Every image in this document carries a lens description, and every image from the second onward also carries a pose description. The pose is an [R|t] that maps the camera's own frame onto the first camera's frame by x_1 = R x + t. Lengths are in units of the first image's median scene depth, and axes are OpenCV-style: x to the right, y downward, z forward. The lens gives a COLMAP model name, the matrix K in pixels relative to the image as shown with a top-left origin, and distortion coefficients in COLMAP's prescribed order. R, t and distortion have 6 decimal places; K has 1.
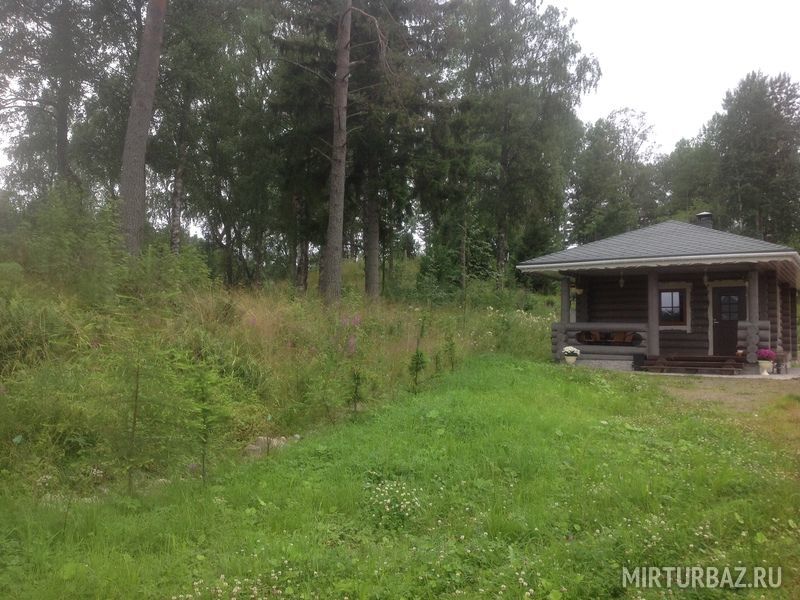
lens RADIAL K [[748.7, 0, 400.0], [0, 748.7, 300.0], [0, 0, 1]] dist [0.176491, -0.434303]
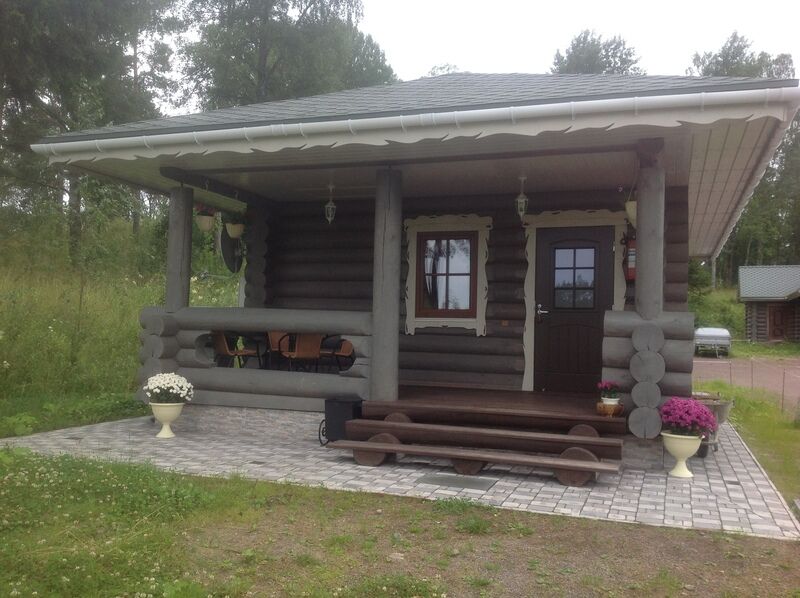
lens RADIAL K [[748.7, 0, 400.0], [0, 748.7, 299.0], [0, 0, 1]] dist [0.176491, -0.434303]
pose [[0.977038, 0.019647, 0.212159, 0.250104], [-0.024616, 0.999480, 0.020808, 0.015610], [-0.211640, -0.025553, 0.977014, 0.611017]]
